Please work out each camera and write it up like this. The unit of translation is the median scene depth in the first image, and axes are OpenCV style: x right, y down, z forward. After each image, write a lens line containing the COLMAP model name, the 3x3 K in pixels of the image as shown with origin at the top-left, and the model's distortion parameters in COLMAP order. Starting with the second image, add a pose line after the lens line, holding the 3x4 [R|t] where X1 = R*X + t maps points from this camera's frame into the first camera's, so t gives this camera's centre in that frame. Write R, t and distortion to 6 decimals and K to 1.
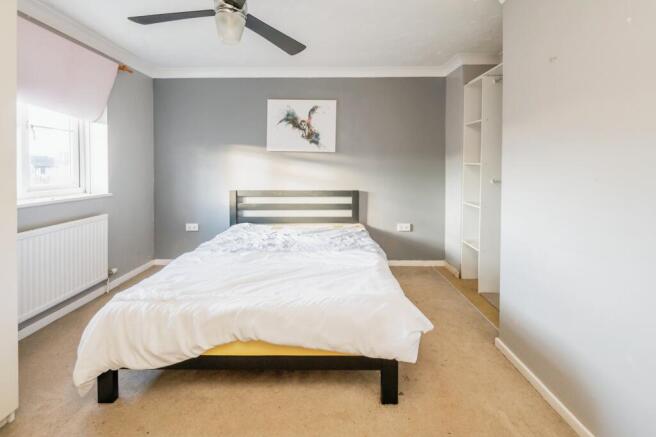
lens RADIAL K [[302.0, 0, 328.0], [0, 302.0, 218.5], [0, 0, 1]] dist [-0.002427, 0.000237]
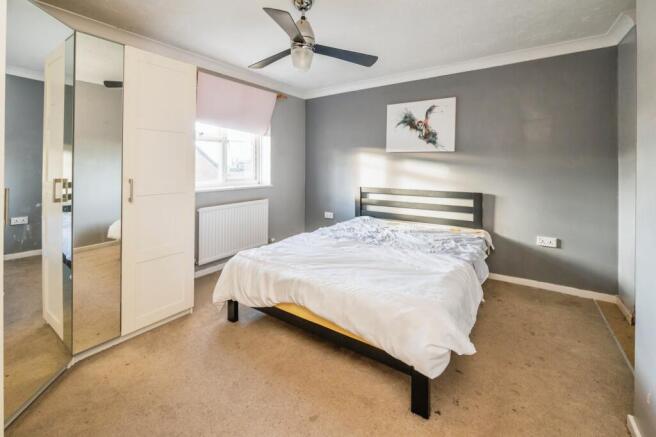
lens RADIAL K [[288.2, 0, 327.9], [0, 288.2, 213.1], [0, 0, 1]] dist [-0.002378, -0.000318]
pose [[0.814673, 0.094772, -0.572124, 0.253924], [-0.099412, 0.994775, 0.023228, -0.008372], [0.571336, 0.037953, 0.819838, 0.037651]]
